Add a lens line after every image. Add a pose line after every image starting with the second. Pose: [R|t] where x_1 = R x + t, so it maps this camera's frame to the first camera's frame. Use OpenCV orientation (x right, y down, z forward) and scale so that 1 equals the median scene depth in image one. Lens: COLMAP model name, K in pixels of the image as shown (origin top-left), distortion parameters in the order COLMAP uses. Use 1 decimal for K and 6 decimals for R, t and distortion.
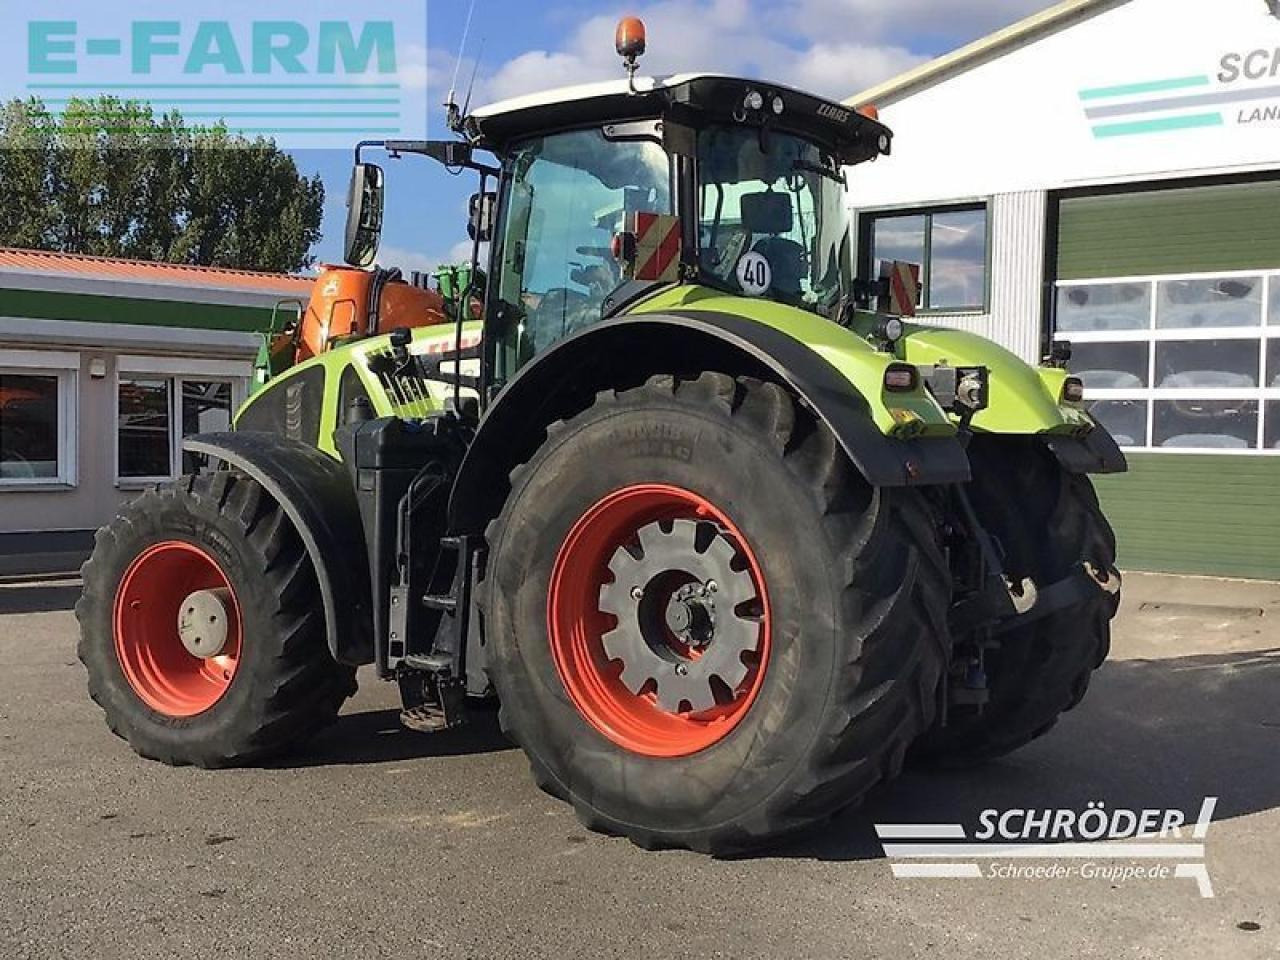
lens RADIAL K [[1625.7, 0, 640.0], [0, 1625.7, 480.0], [0, 0, 1]] dist [0.006480, 0.022681]
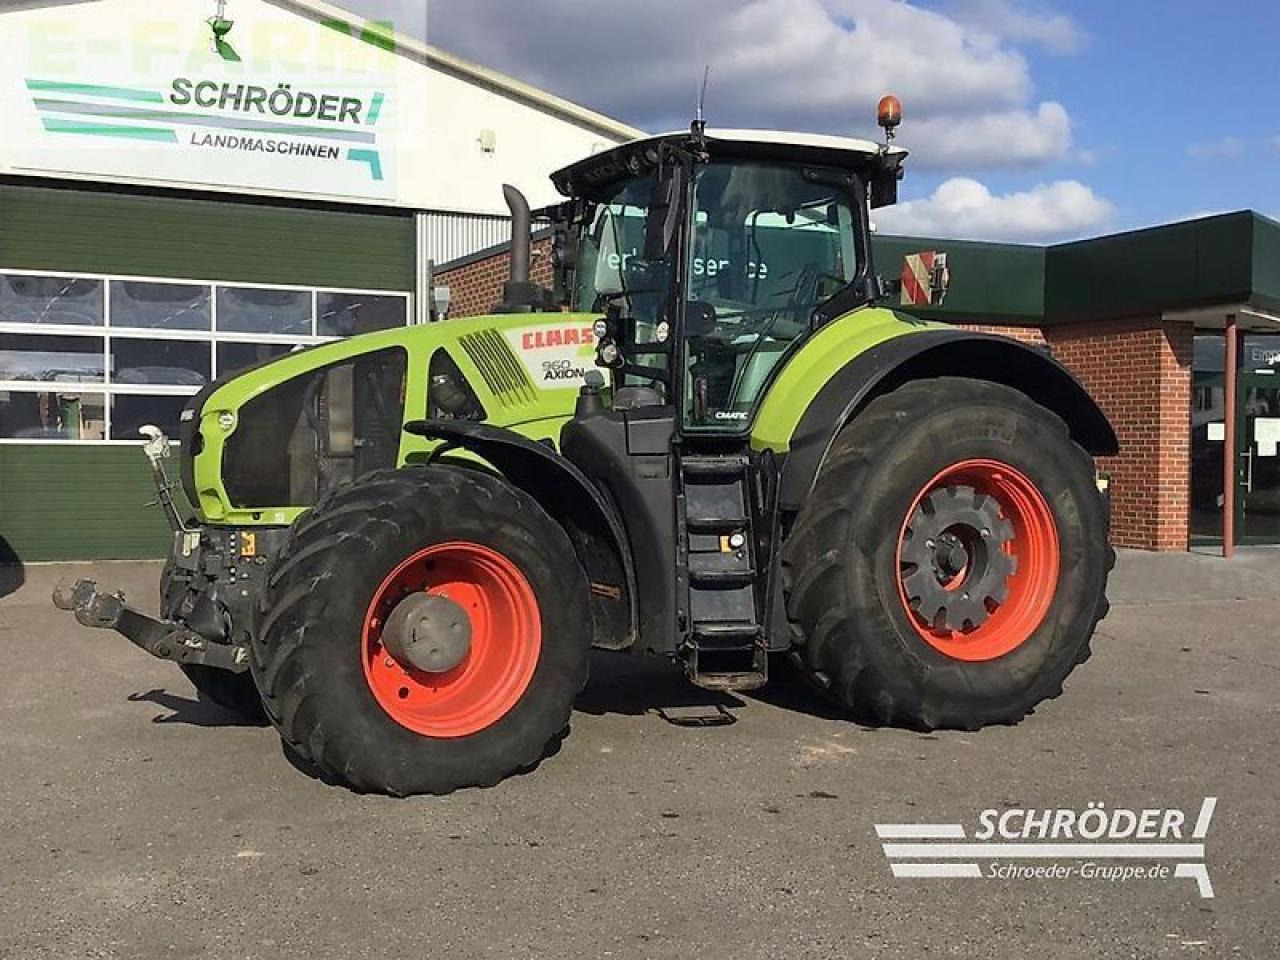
lens RADIAL K [[1625.7, 0, 640.0], [0, 1625.7, 480.0], [0, 0, 1]] dist [0.006480, 0.022681]
pose [[0.438065, -0.027756, 0.898515, -0.503278], [0.024682, 0.999518, 0.018843, -0.004795], [-0.898604, 0.013922, 0.438539, 0.249634]]
